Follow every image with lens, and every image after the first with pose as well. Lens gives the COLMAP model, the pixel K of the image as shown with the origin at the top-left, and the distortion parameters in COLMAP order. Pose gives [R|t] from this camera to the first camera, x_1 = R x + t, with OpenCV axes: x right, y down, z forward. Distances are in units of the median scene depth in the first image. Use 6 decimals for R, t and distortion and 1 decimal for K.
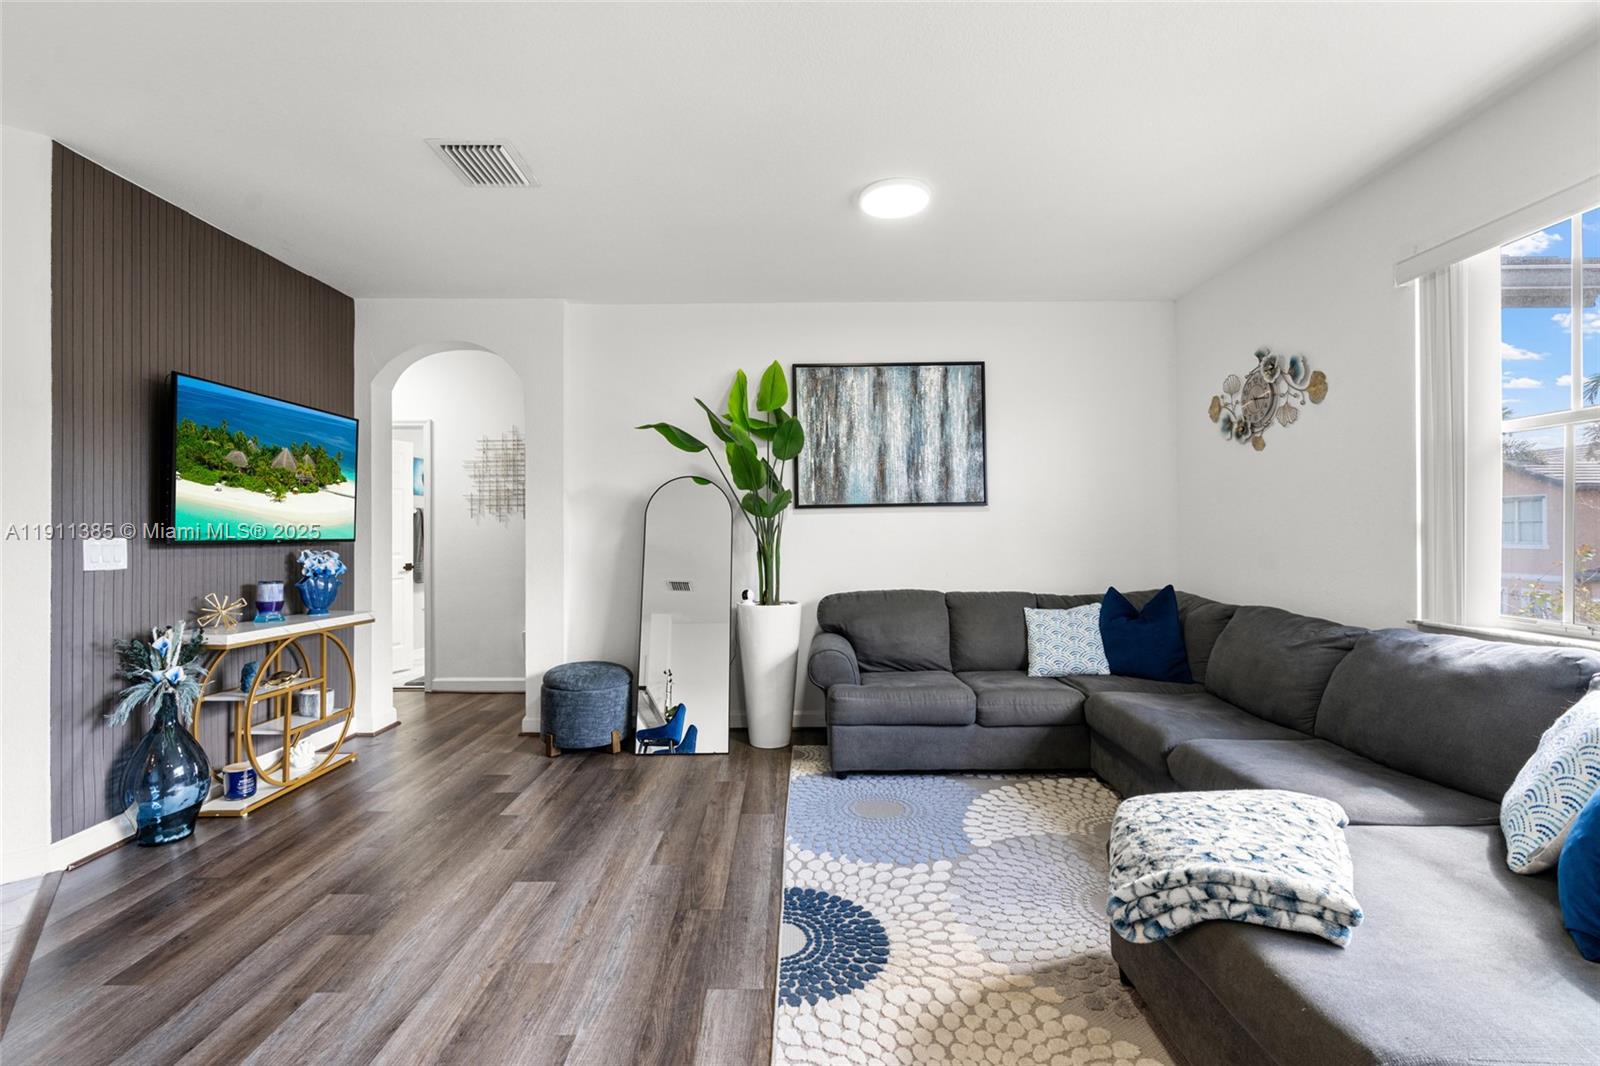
lens RADIAL K [[724.5, 0, 803.8], [0, 724.5, 528.6], [0, 0, 1]] dist [-0.013250, 0.005231]
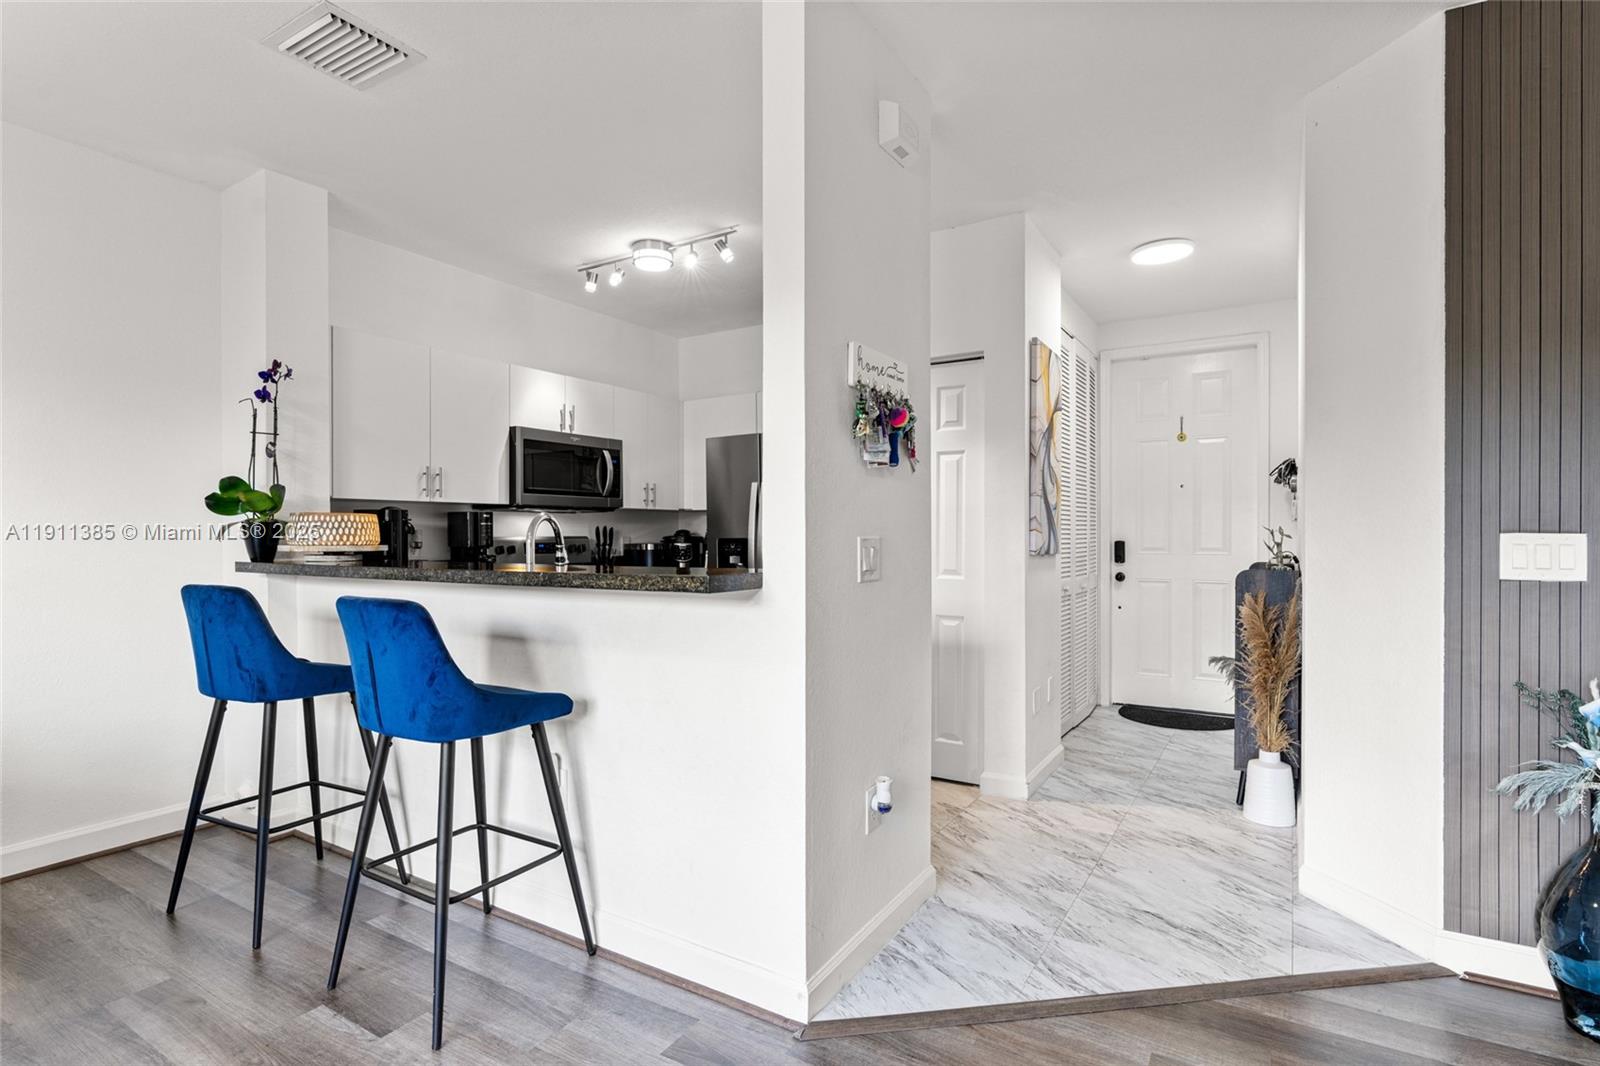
lens RADIAL K [[791.5, 0, 803.3], [0, 791.5, 537.2], [0, 0, 1]] dist [-0.012574, 0.005616]
pose [[-0.529741, 0.009019, -0.848111, 0.024636], [0.010038, 0.999940, 0.004364, 0.004336], [0.848100, -0.006201, -0.529800, 0.622203]]
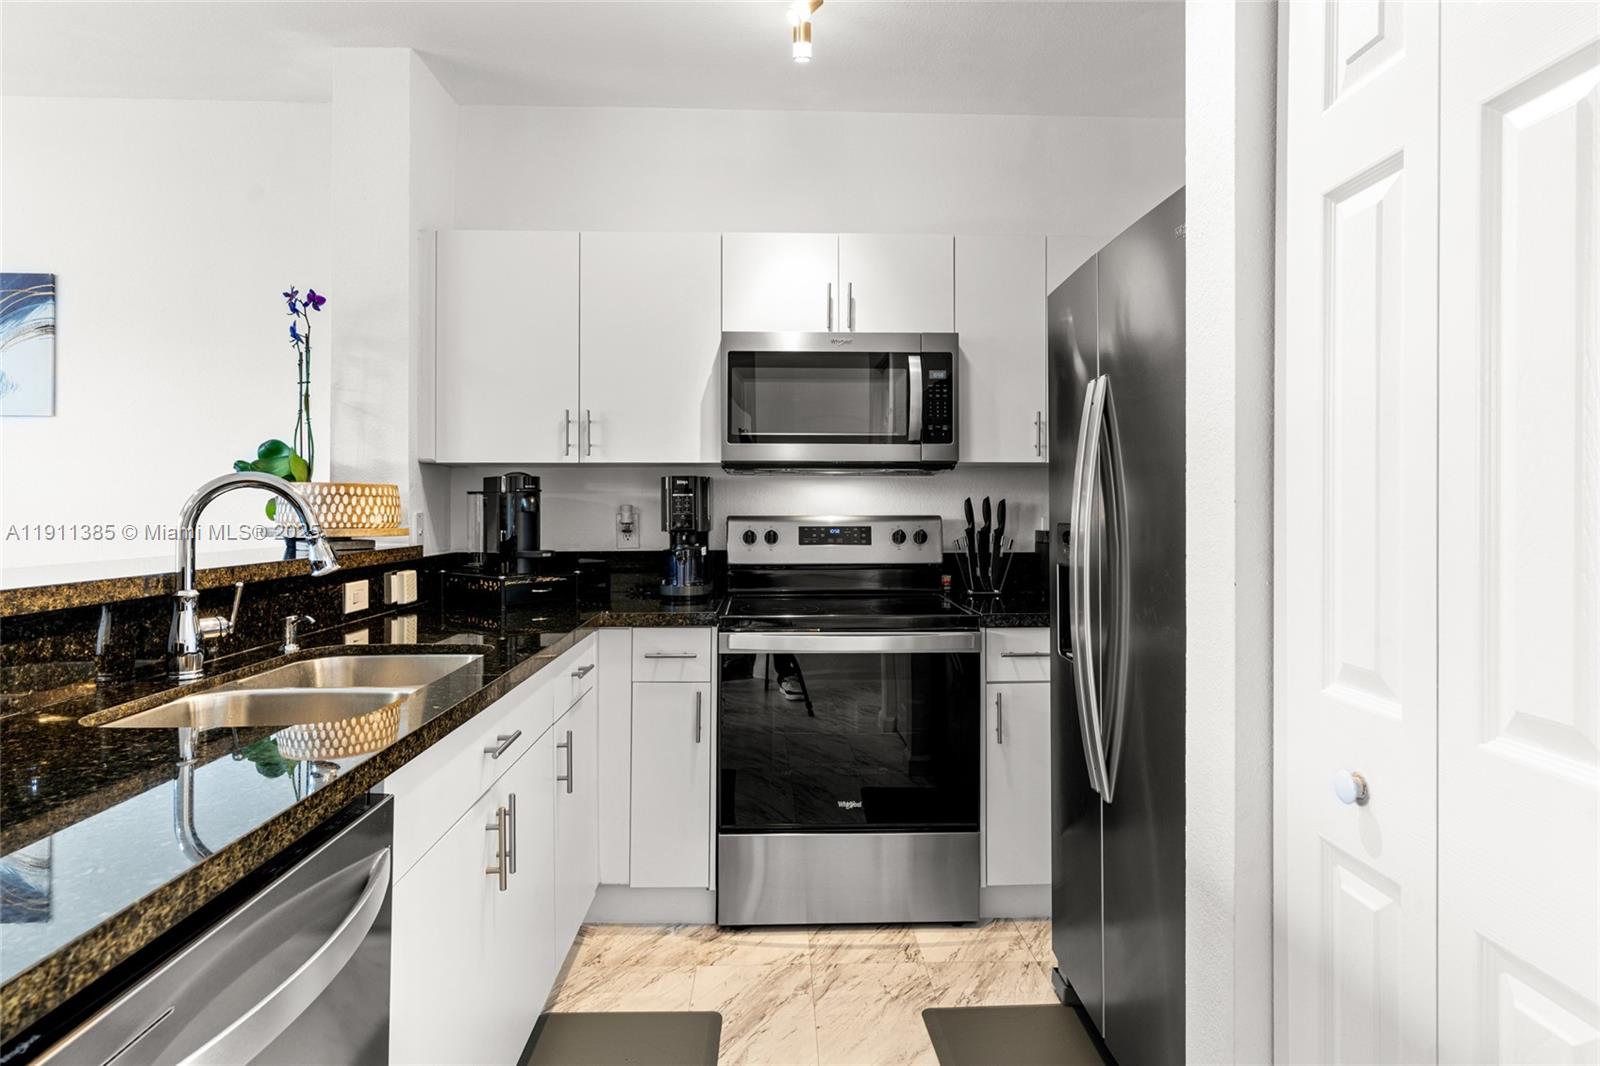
lens RADIAL K [[892.4, 0, 795.4], [0, 892.4, 500.0], [0, 0, 1]] dist [0.000494, 0.005002]
pose [[-0.999746, 0.004081, -0.022184, -0.782456], [0.004453, 0.999850, -0.016739, 0.003718], [0.022112, -0.016833, -0.999614, 0.442197]]
